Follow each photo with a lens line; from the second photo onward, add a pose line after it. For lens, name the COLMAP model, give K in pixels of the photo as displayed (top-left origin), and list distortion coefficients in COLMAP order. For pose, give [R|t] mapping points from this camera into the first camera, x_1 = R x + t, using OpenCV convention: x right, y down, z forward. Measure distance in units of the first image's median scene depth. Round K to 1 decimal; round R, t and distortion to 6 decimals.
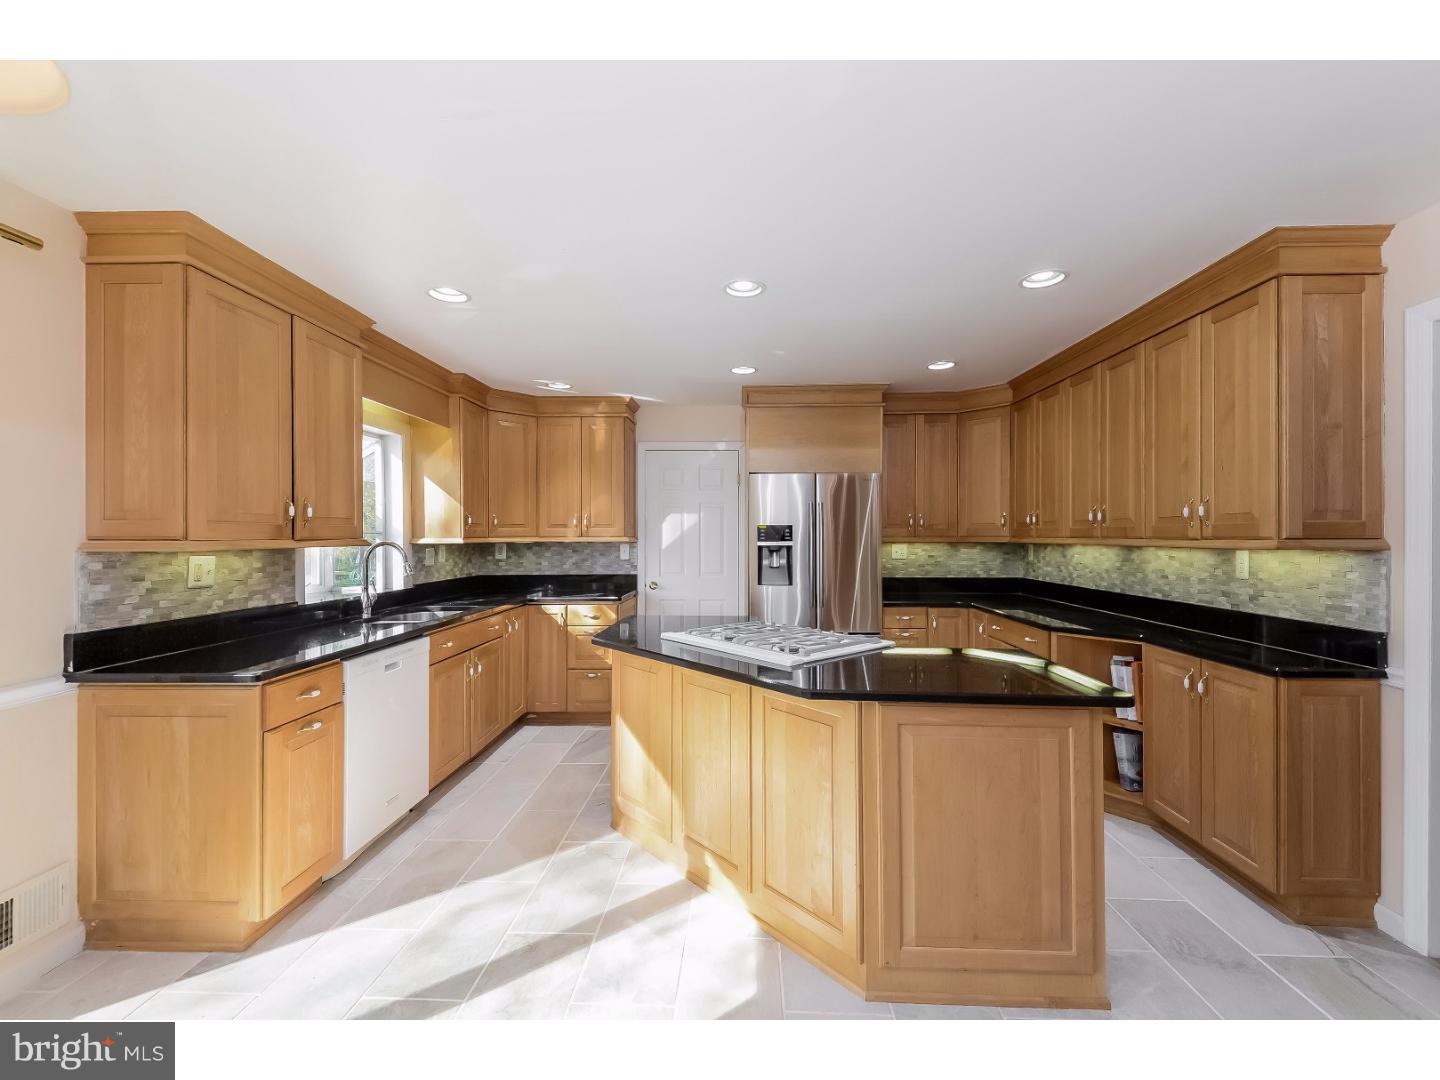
lens RADIAL K [[598.0, 0, 713.9], [0, 598.0, 536.2], [0, 0, 1]] dist [0.046547, -0.000664]
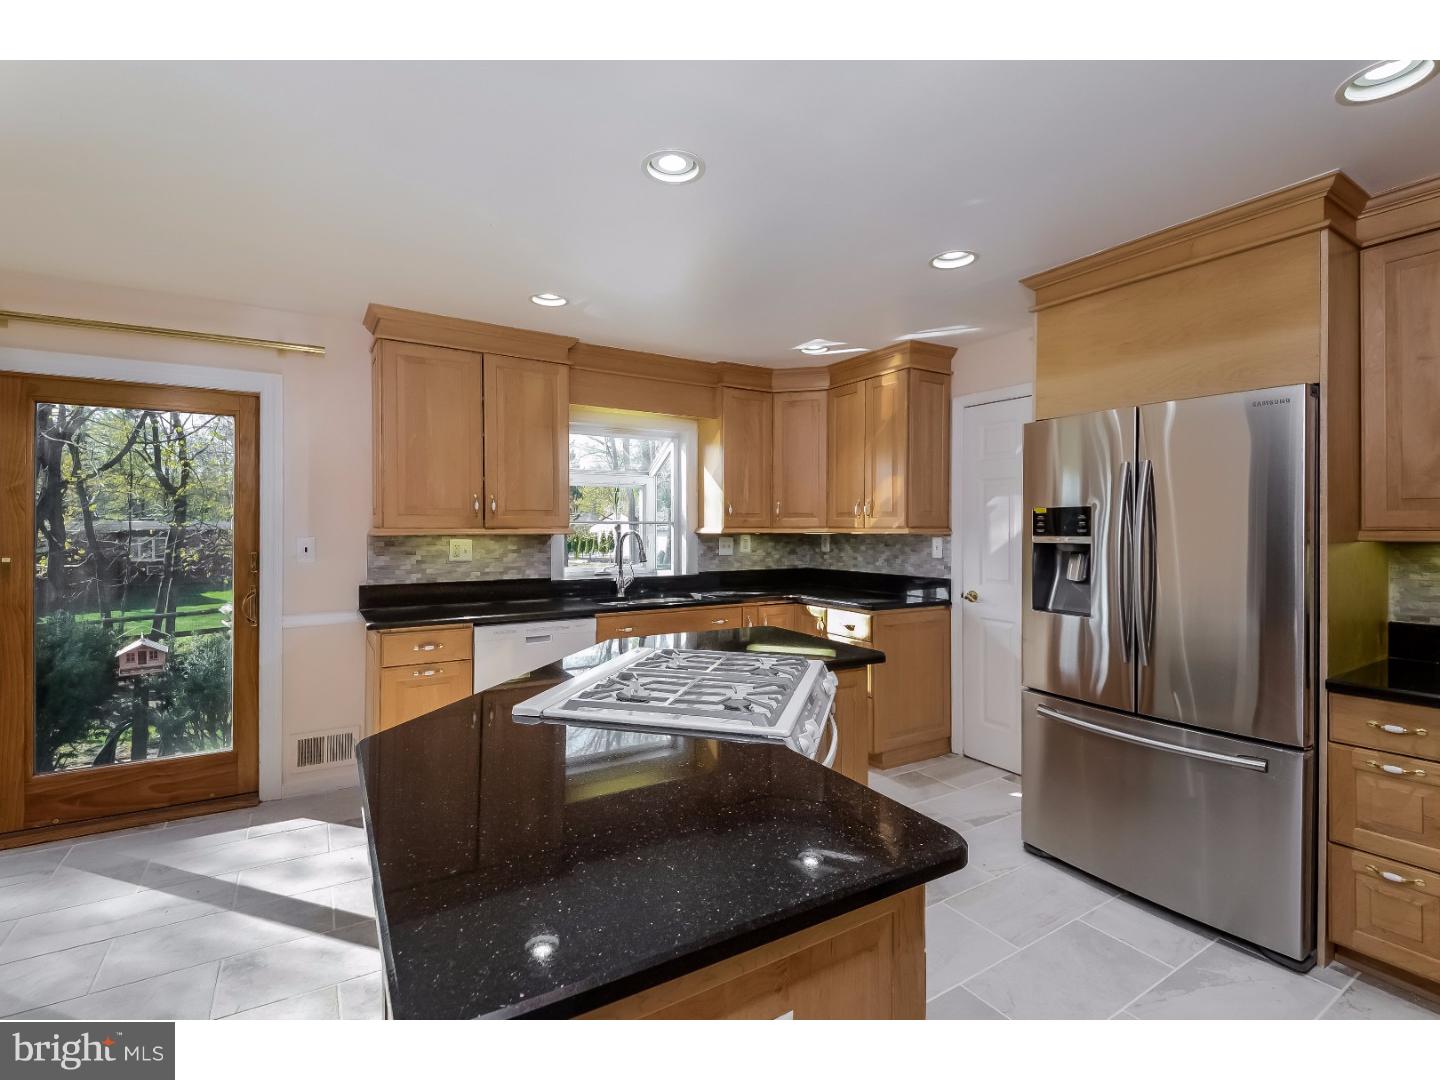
lens RADIAL K [[660.4, 0, 744.7], [0, 660.4, 535.4], [0, 0, 1]] dist [0.024765, -0.004326]
pose [[0.571994, 0.013327, -0.820149, 0.550454], [-0.002242, 0.999890, 0.014684, -0.000896], [0.820255, -0.006561, 0.571961, 0.466026]]
